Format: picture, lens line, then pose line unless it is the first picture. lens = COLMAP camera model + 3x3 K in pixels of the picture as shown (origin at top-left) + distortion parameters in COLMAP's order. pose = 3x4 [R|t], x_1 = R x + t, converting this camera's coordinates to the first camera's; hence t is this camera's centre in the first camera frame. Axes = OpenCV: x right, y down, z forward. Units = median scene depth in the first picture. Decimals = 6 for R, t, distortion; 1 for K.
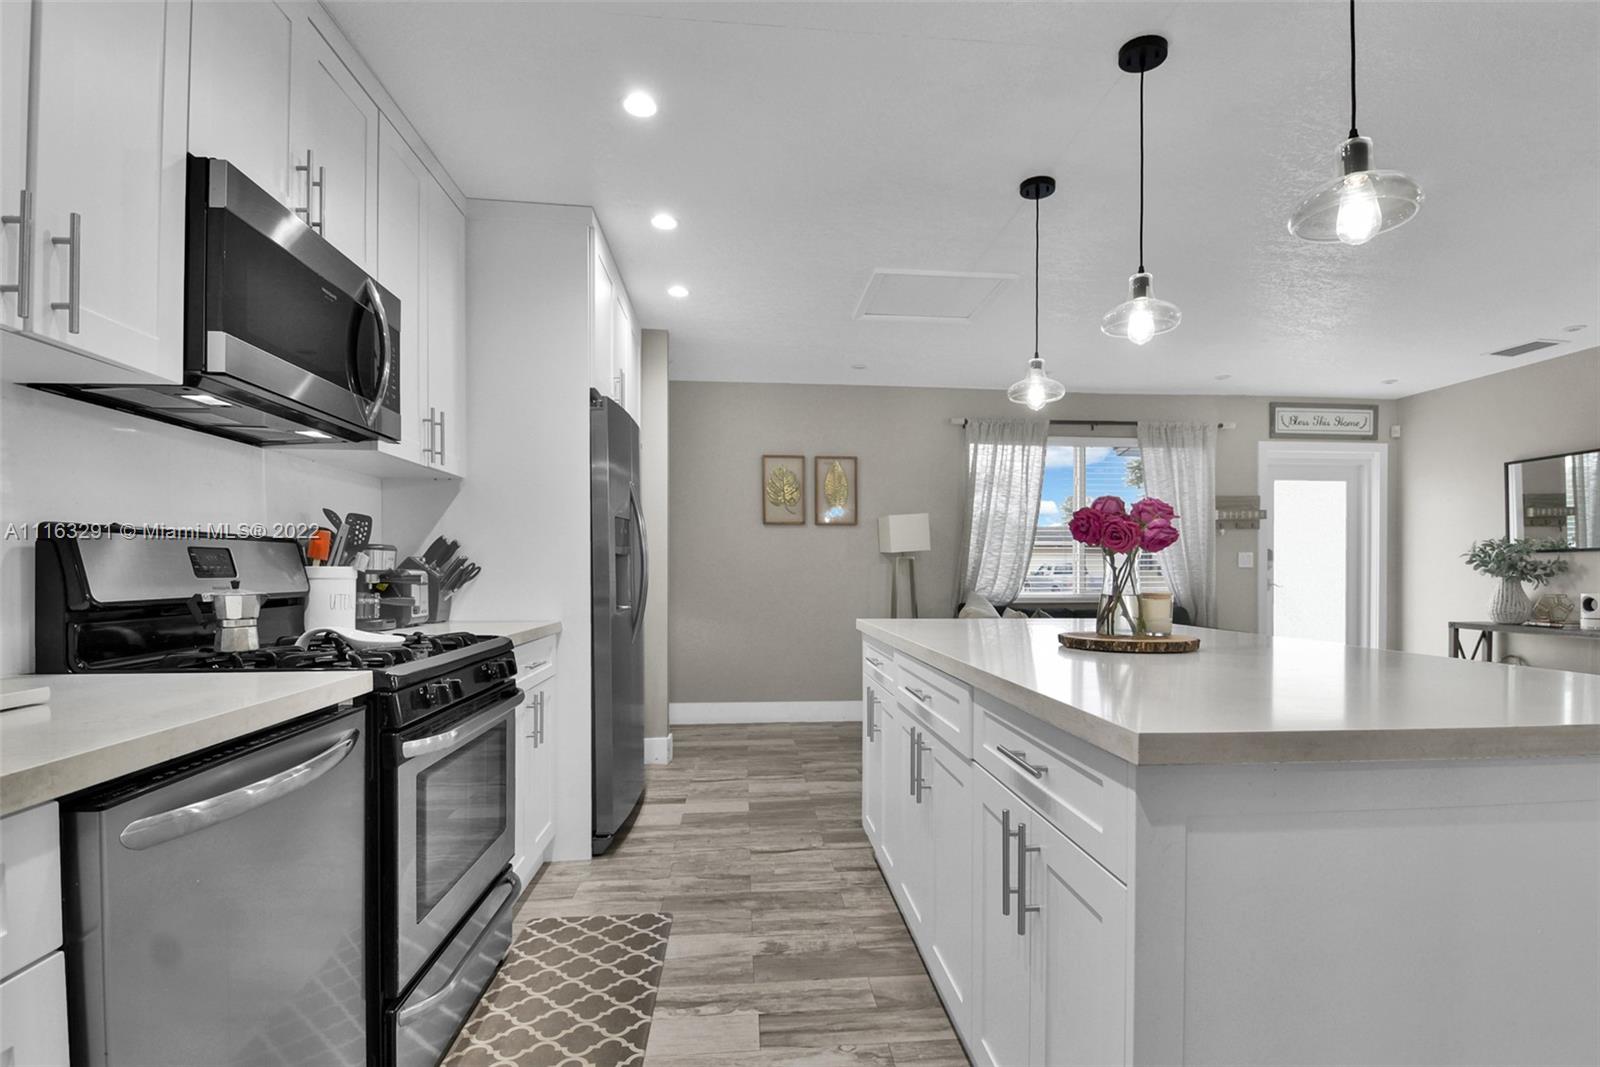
lens RADIAL K [[773.1, 0, 819.4], [0, 773.1, 575.3], [0, 0, 1]] dist [0.003642, -0.001669]
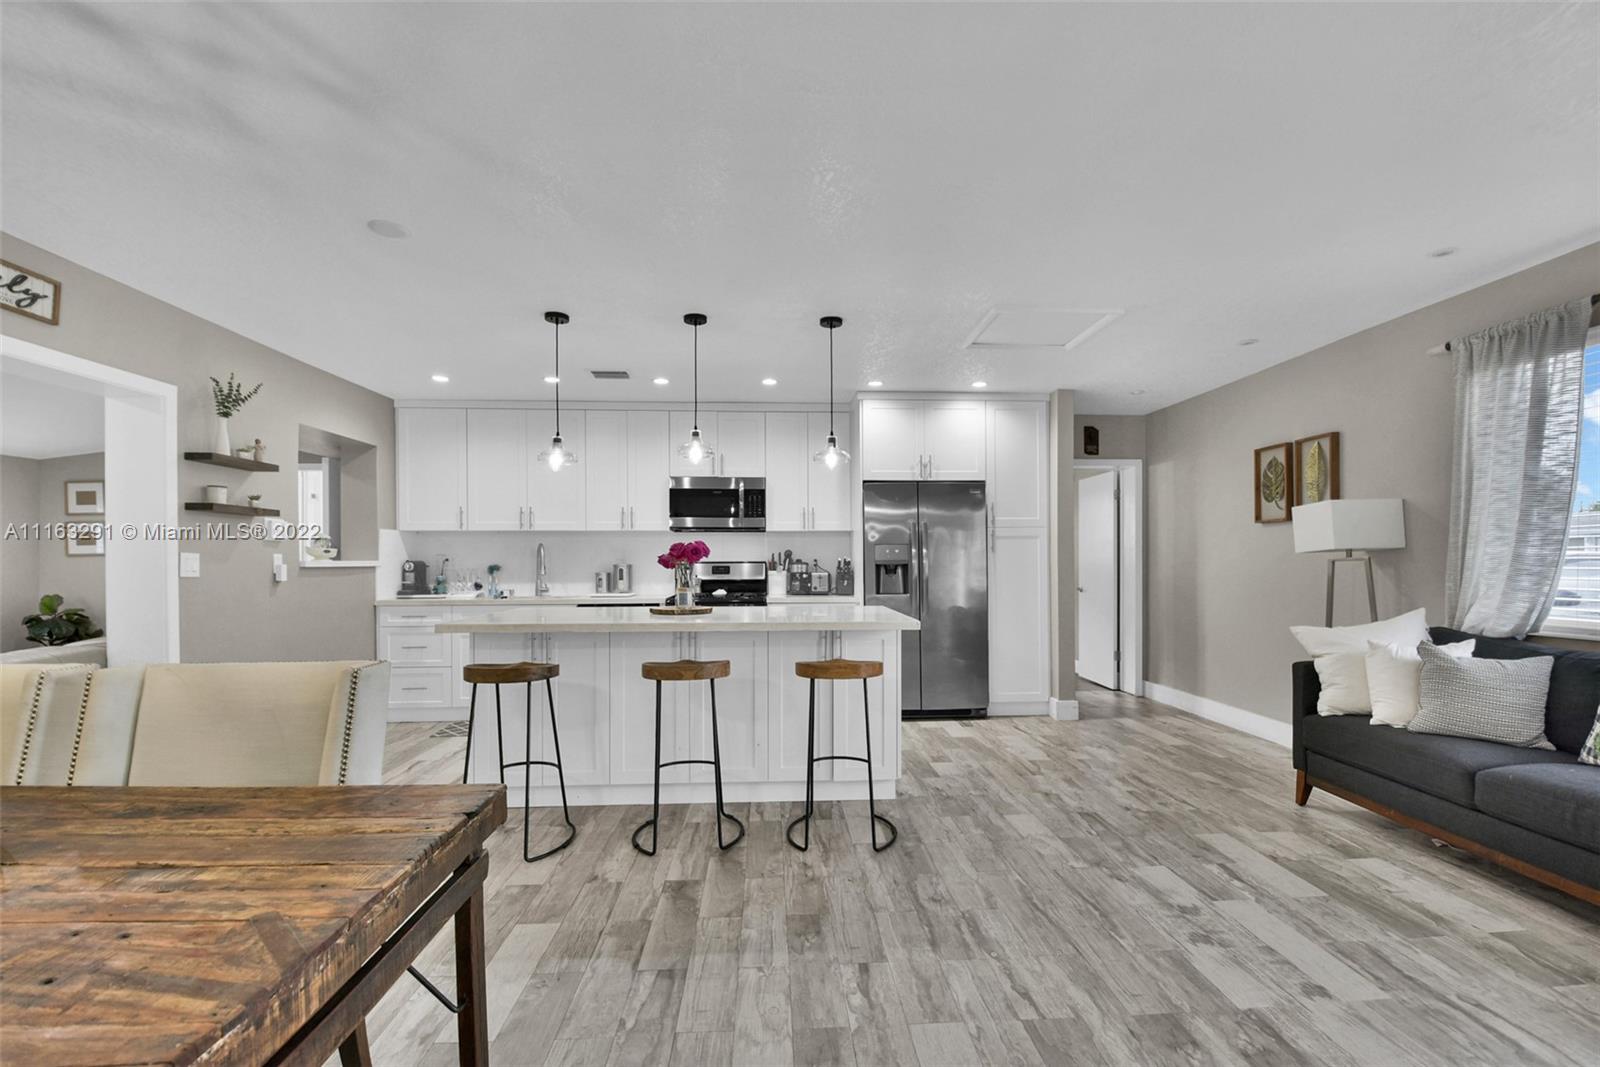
lens RADIAL K [[727.9, 0, 811.5], [0, 727.9, 559.3], [0, 0, 1]] dist [0.012977, -0.020427]
pose [[-0.043653, -0.006719, -0.999024, 1.573189], [-0.003964, 0.999971, -0.006552, -0.028076], [0.999039, 0.003674, -0.043678, 0.950628]]
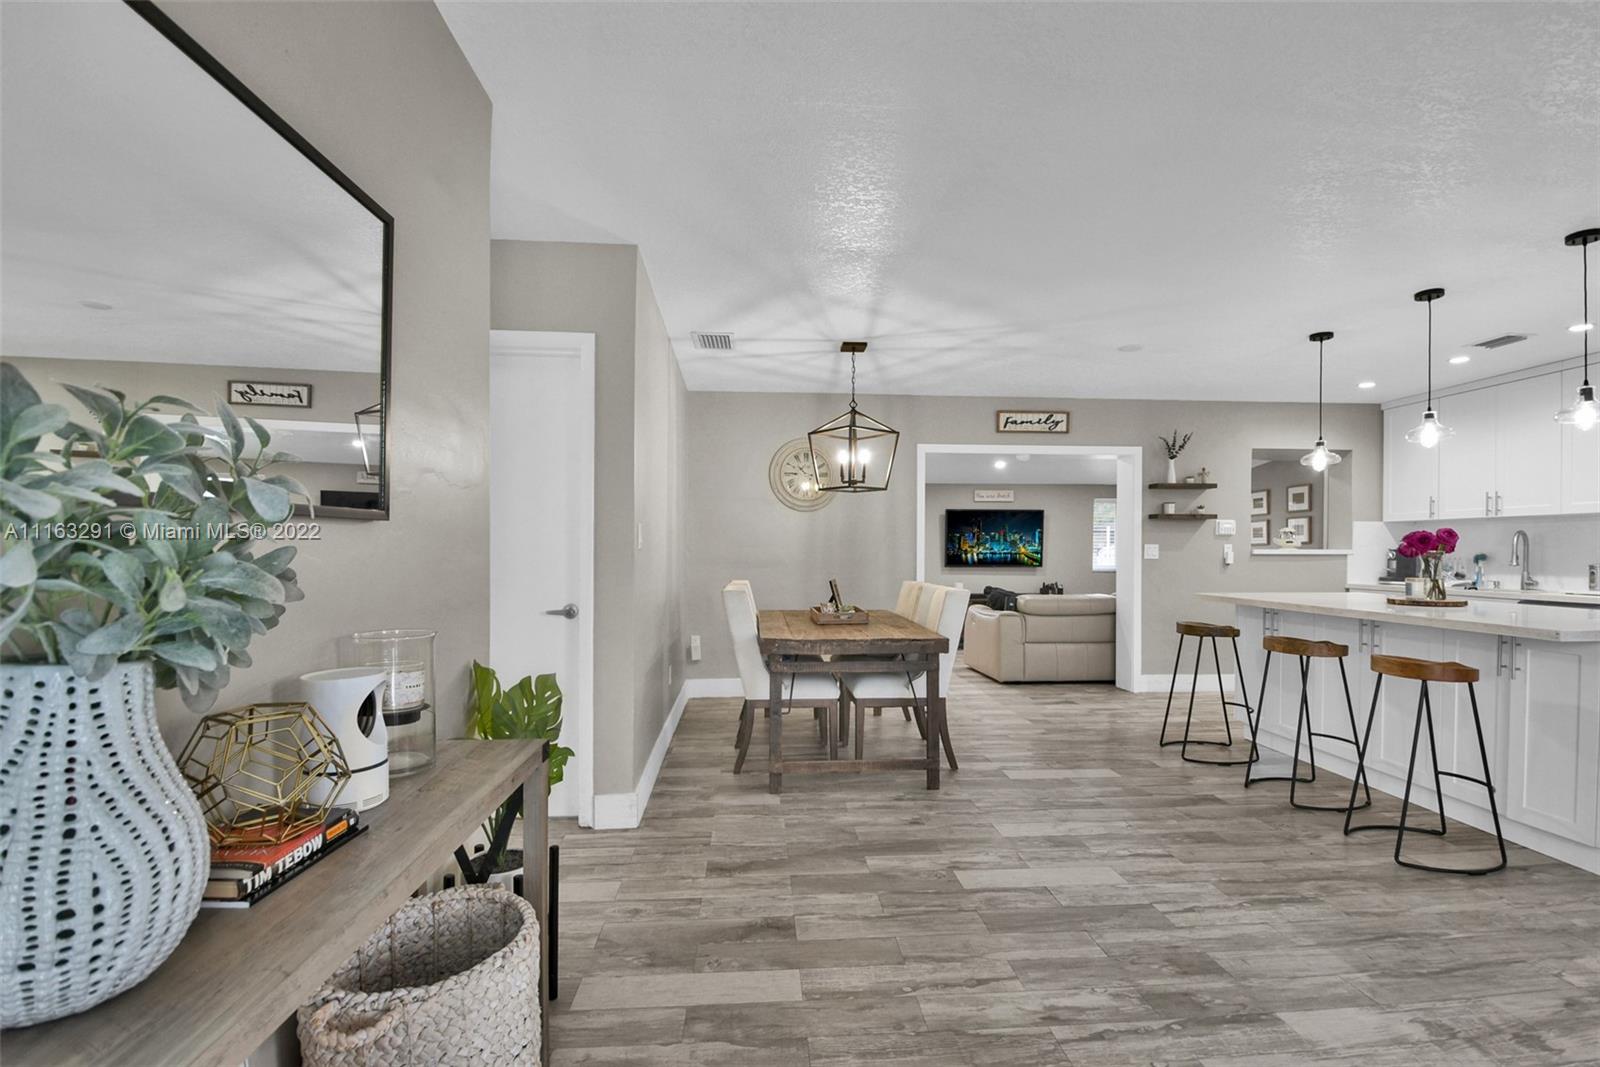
lens RADIAL K [[727.9, 0, 811.5], [0, 727.9, 559.3], [0, 0, 1]] dist [0.012977, -0.020427]
pose [[-0.999626, -0.006542, 0.026548, 1.291377], [-0.006042, 0.999804, 0.018860, -0.034550], [-0.026666, 0.018692, -0.999470, 1.941129]]
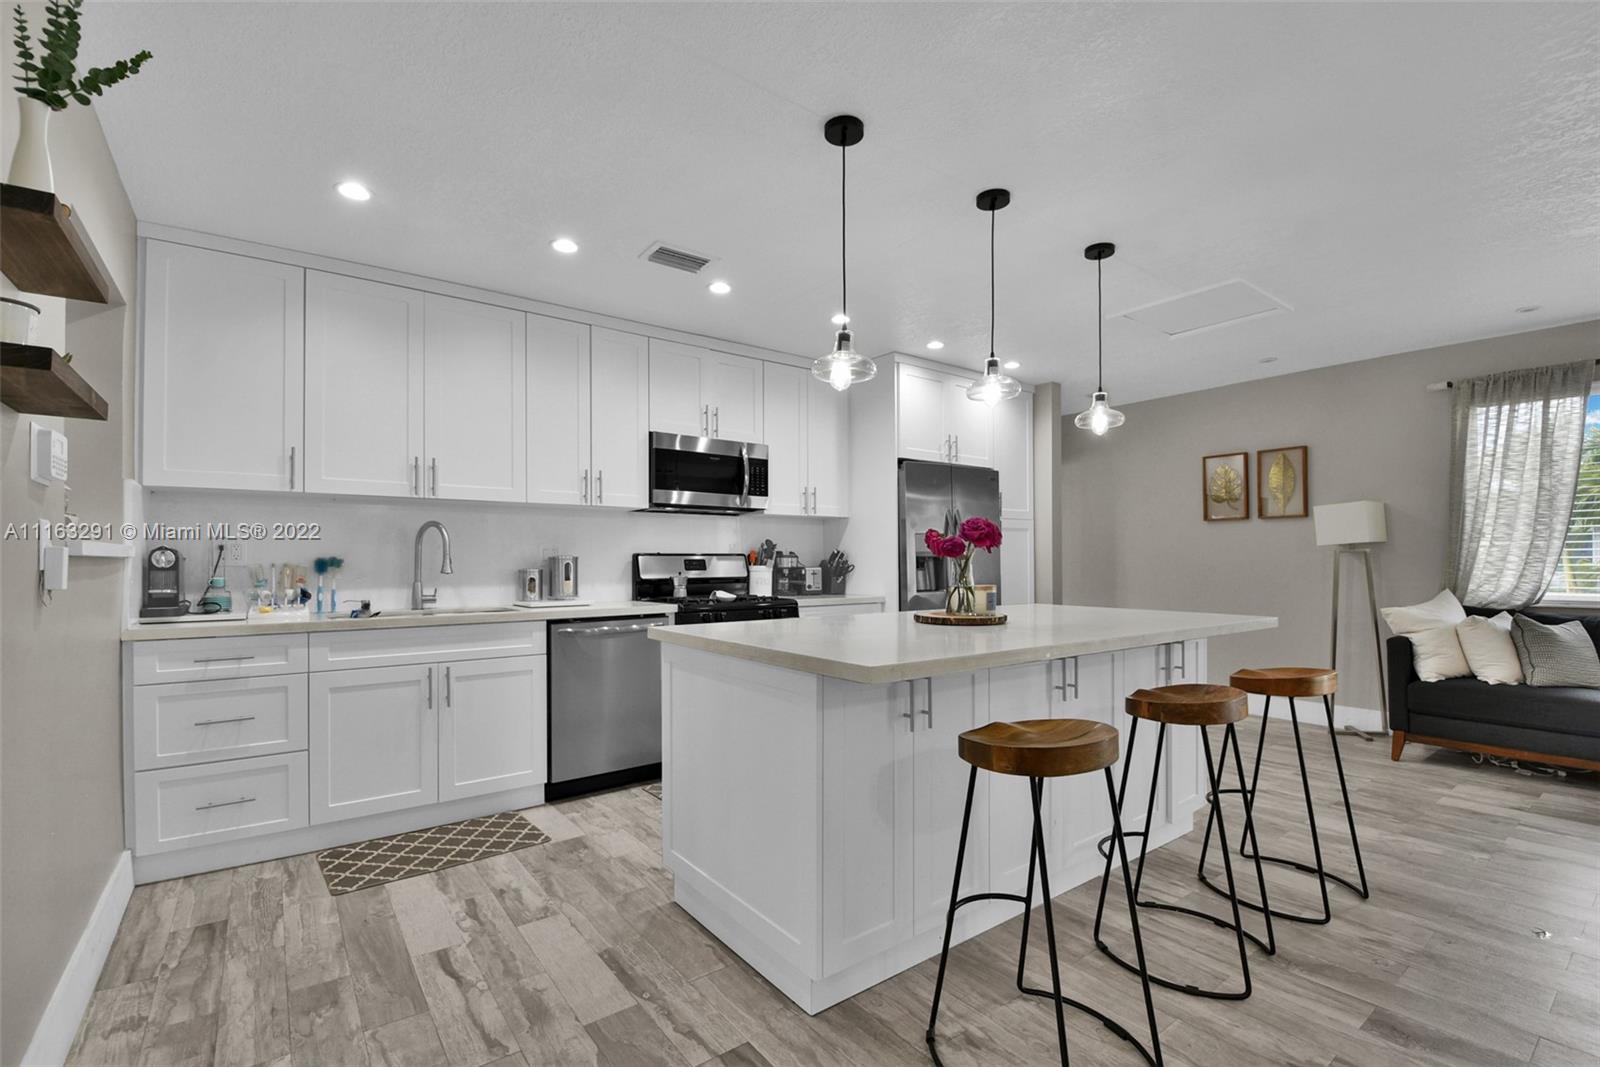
lens RADIAL K [[710.6, 0, 810.7], [0, 710.6, 558.8], [0, 0, 1]] dist [0.021715, -0.027043]
pose [[0.521671, -0.007760, -0.853112, 0.921537], [-0.000421, 0.999956, -0.009353, -0.009187], [0.853147, 0.005239, 0.521645, 0.033358]]
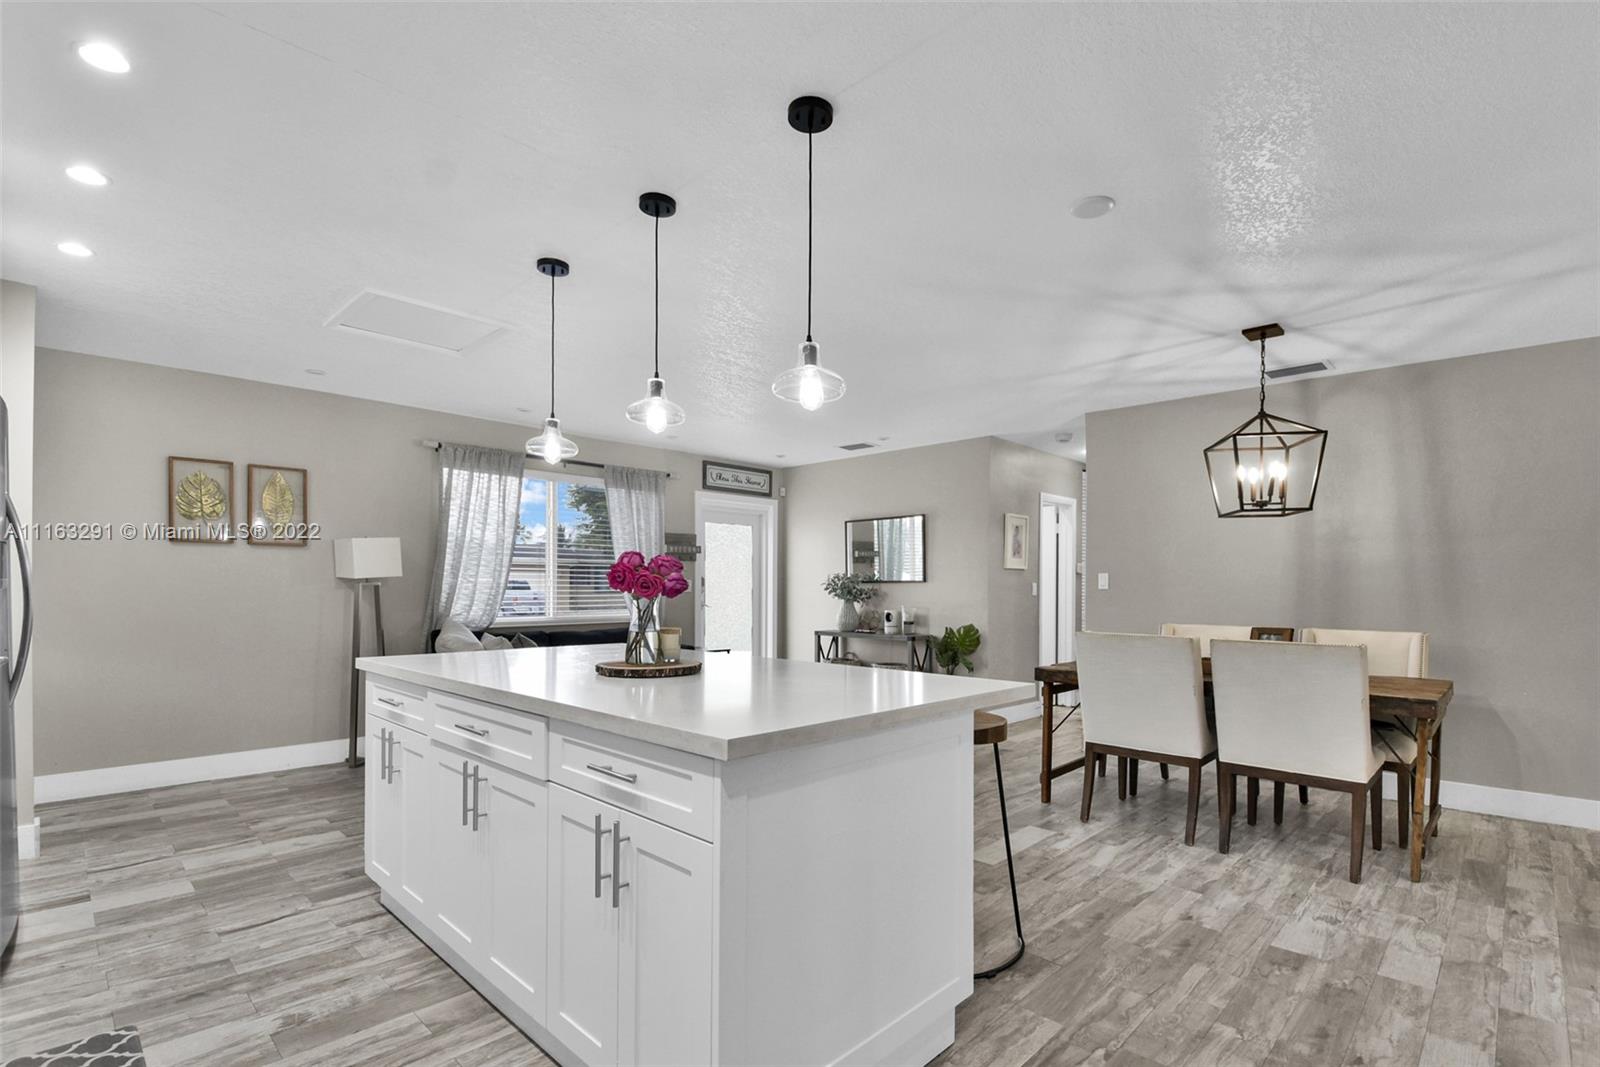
lens RADIAL K [[743.2, 0, 825.2], [0, 743.2, 587.2], [0, 0, 1]] dist [0.009462, -0.021258]
pose [[0.752950, 0.000927, 0.658077, -0.123542], [0.001455, 0.999994, -0.003074, -0.027757], [-0.658076, 0.003272, 0.752944, -0.071048]]
